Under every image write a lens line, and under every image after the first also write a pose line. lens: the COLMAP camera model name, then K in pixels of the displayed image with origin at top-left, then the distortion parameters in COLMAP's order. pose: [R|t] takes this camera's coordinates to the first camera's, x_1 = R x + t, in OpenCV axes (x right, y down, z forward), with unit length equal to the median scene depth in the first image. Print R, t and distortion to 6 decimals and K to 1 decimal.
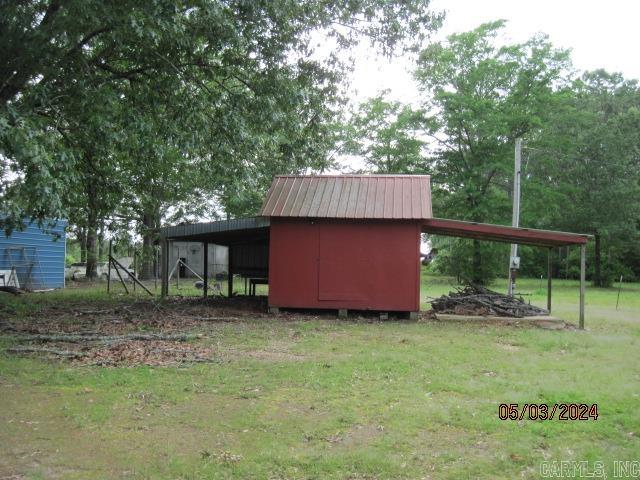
lens RADIAL K [[650.3, 0, 320.8], [0, 650.3, 243.1], [0, 0, 1]] dist [-0.104148, 0.000000]
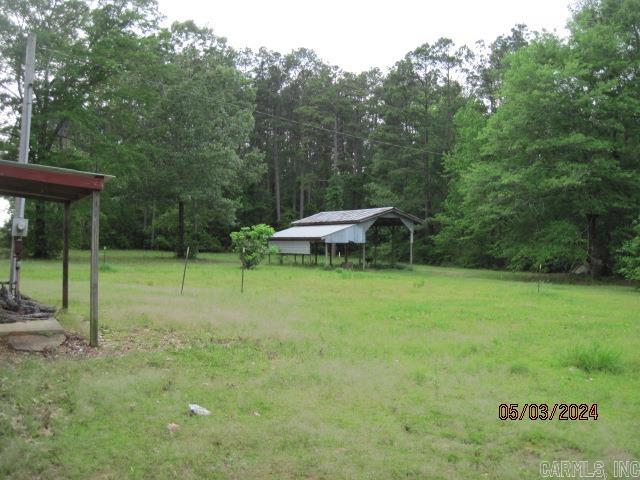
lens RADIAL K [[650.3, 0, 319.8], [0, 650.3, 239.6], [0, 0, 1]] dist [-0.104148, 0.000000]
pose [[0.823105, -0.006277, 0.567854, 0.071628], [-0.016668, 0.999241, 0.035206, 0.005733], [-0.567644, -0.038443, 0.822376, 0.122033]]
